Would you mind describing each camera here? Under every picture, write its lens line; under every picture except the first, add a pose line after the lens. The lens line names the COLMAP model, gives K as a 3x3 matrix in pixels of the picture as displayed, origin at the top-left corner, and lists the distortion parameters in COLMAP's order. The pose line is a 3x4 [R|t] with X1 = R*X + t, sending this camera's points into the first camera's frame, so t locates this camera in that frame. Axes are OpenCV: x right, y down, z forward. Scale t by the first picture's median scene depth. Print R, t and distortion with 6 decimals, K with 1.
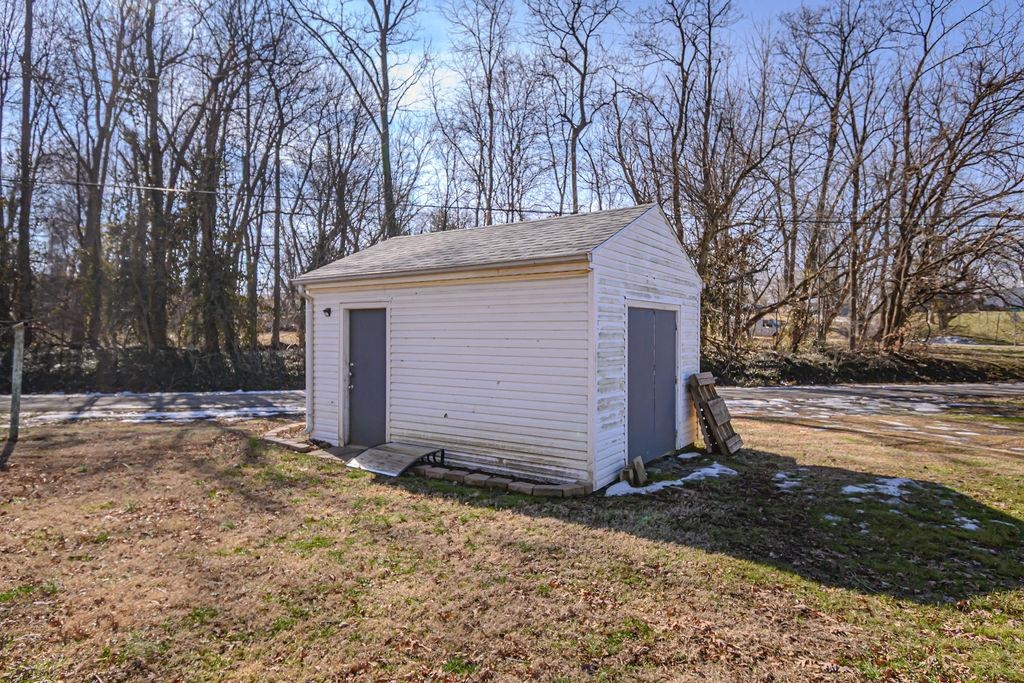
lens RADIAL K [[562.5, 0, 512.0], [0, 562.5, 341.5], [0, 0, 1]] dist [-0.002500, -0.000189]
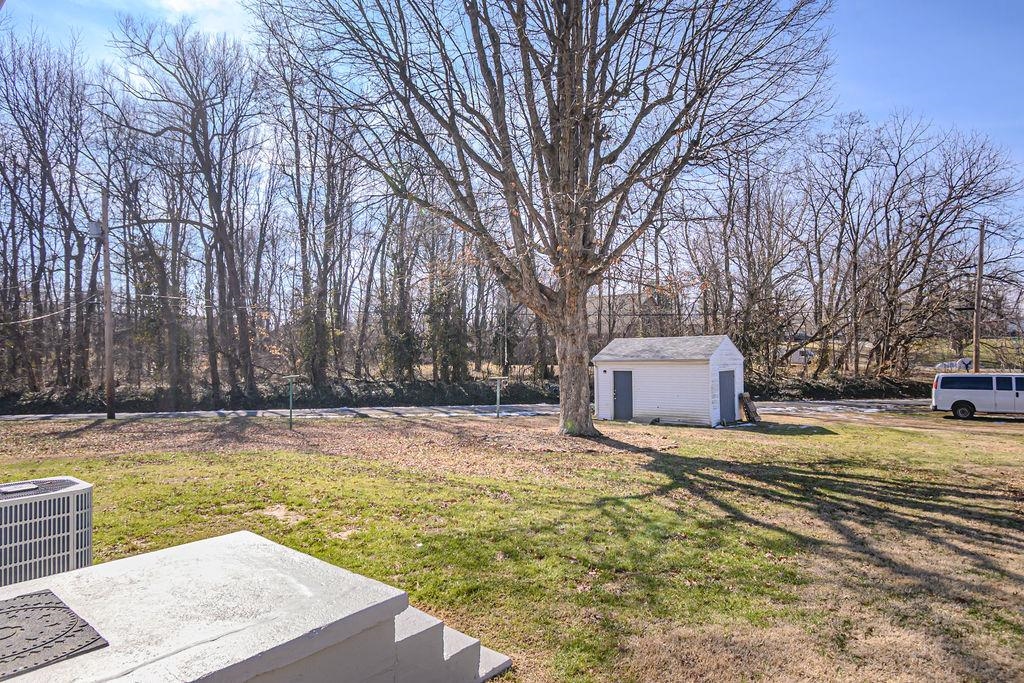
lens RADIAL K [[562.5, 0, 512.0], [0, 562.5, 341.5], [0, 0, 1]] dist [-0.002500, -0.000189]
pose [[0.996736, -0.015311, -0.079271, -0.170706], [0.012162, 0.999123, -0.040056, -0.028990], [0.079814, 0.038961, 0.996048, -0.548052]]
